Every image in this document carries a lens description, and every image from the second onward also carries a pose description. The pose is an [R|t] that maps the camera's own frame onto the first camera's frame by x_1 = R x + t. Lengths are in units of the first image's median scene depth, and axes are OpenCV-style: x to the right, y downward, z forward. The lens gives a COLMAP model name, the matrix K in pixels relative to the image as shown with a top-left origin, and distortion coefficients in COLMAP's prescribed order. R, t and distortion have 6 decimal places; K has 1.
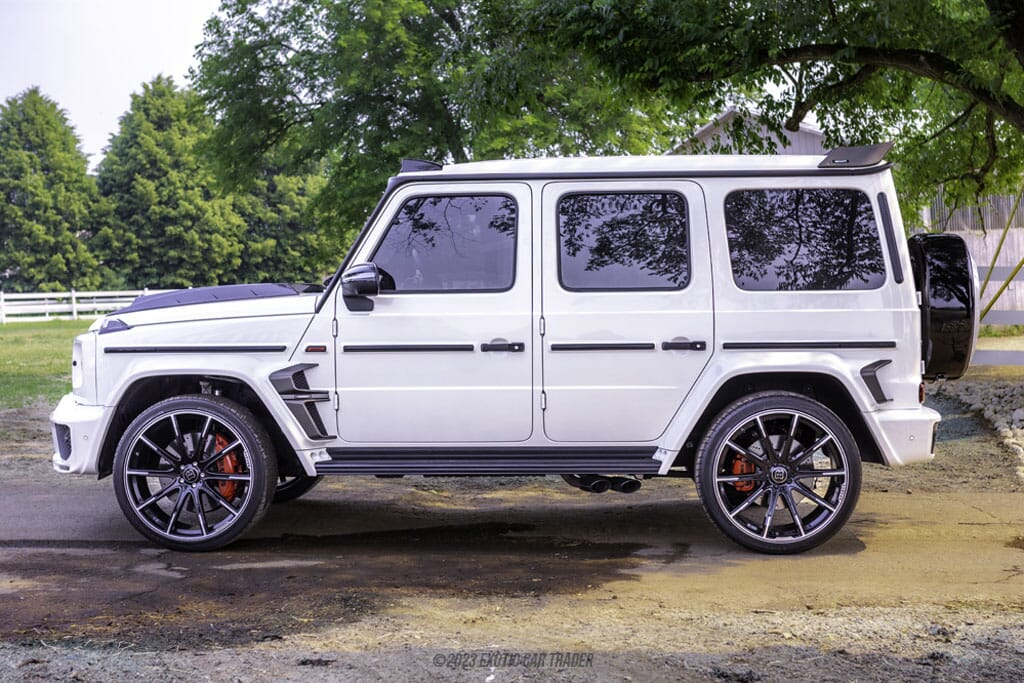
lens RADIAL K [[1536.1, 0, 512.0], [0, 1536.1, 341.5], [0, 0, 1]] dist [0.022676, 0.041007]
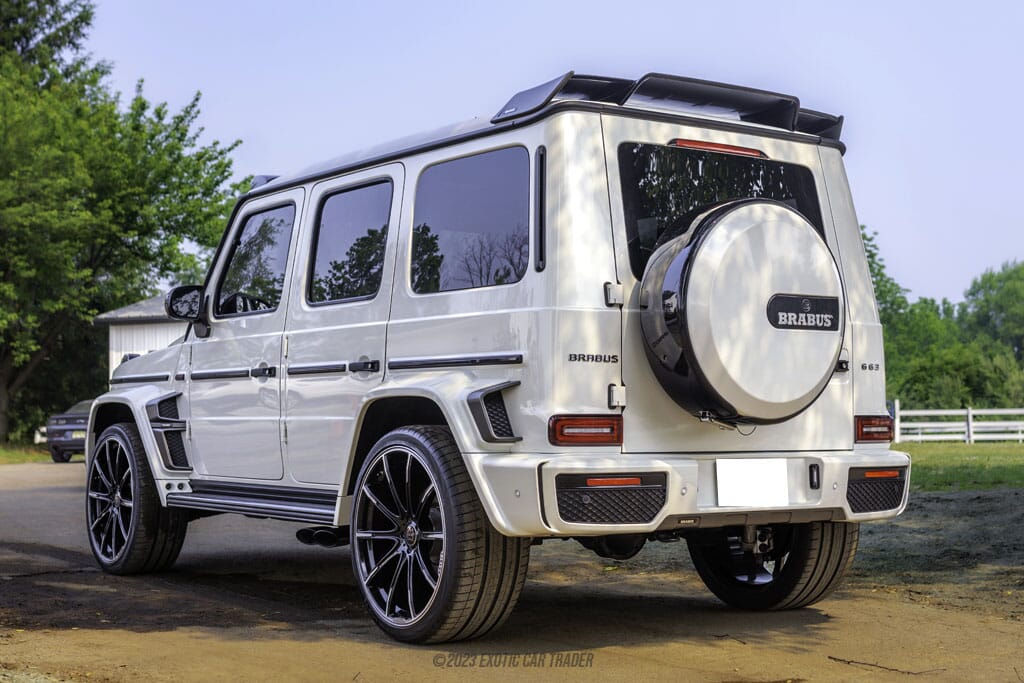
lens RADIAL K [[1545.6, 0, 511.9], [0, 1545.6, 396.7], [0, 0, 1]] dist [0.010872, 0.016912]
pose [[0.609690, -0.001680, -0.792638, 0.755767], [-0.056322, 0.997378, -0.045436, 0.048121], [0.790637, 0.072345, 0.607997, 0.544804]]
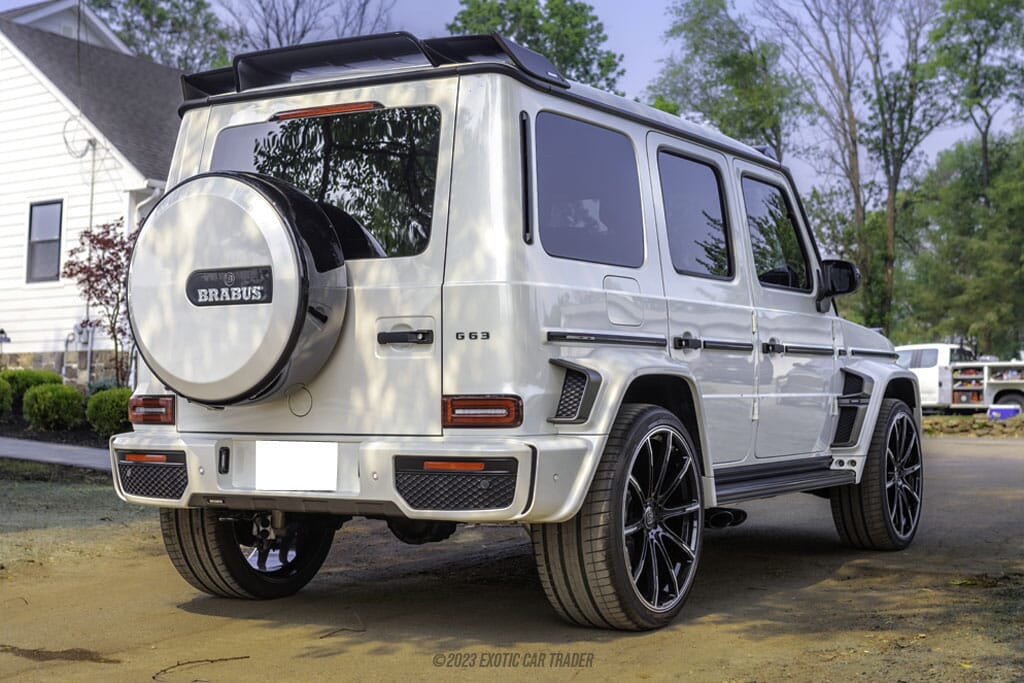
lens RADIAL K [[1536.1, 0, 512.0], [0, 1536.1, 341.5], [0, 0, 1]] dist [0.022676, 0.041007]
pose [[-0.474711, -0.022047, -0.879866, 0.789653], [-0.049331, 0.998781, 0.001589, 0.005373], [0.878758, 0.044159, -0.475220, 1.210920]]
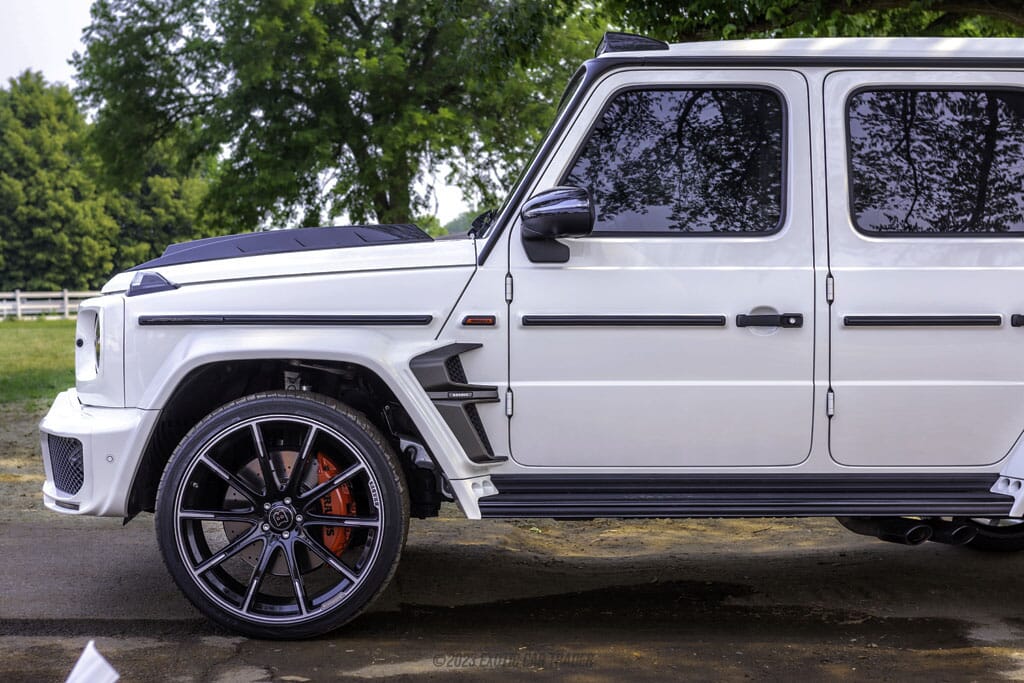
lens RADIAL K [[1494.3, 0, 492.2], [0, 1494.3, 326.9], [0, 0, 1]] dist [0.013075, 0.077879]
pose [[0.996004, 0.009084, 0.088847, -0.170897], [-0.007381, 0.999783, -0.019480, 0.018780], [-0.089005, 0.018747, 0.995855, 0.364403]]
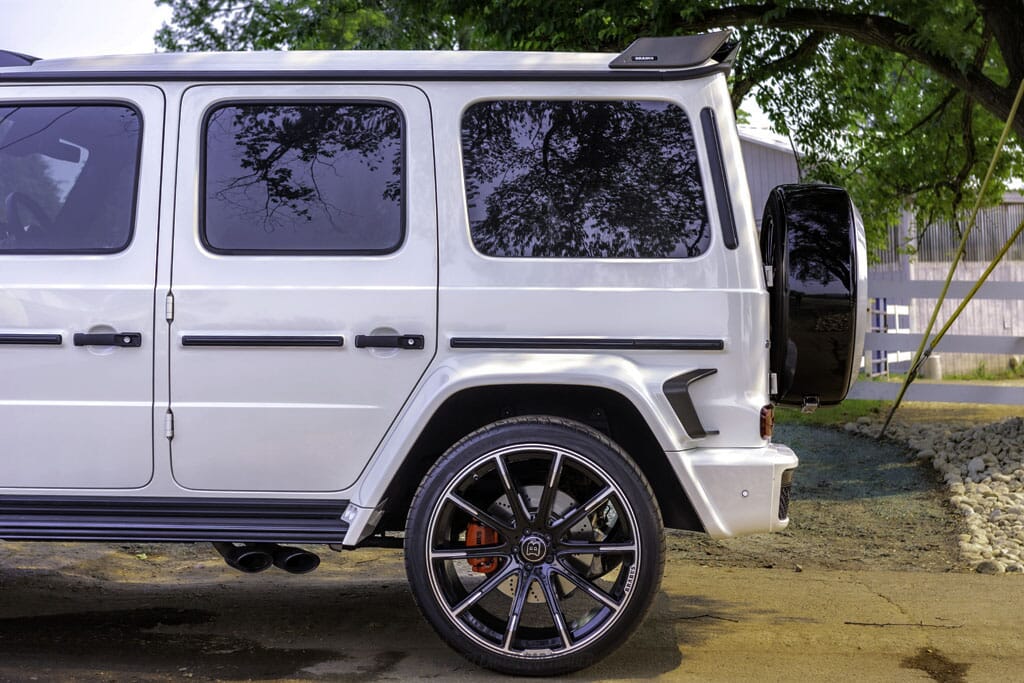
lens RADIAL K [[1539.4, 0, 510.9], [0, 1539.4, 334.9], [0, 0, 1]] dist [0.026758, -0.011141]
pose [[0.999807, 0.016130, -0.011232, 0.160624], [-0.016501, 0.999293, -0.033780, 0.019646], [0.010679, 0.033959, 0.999366, 0.347901]]
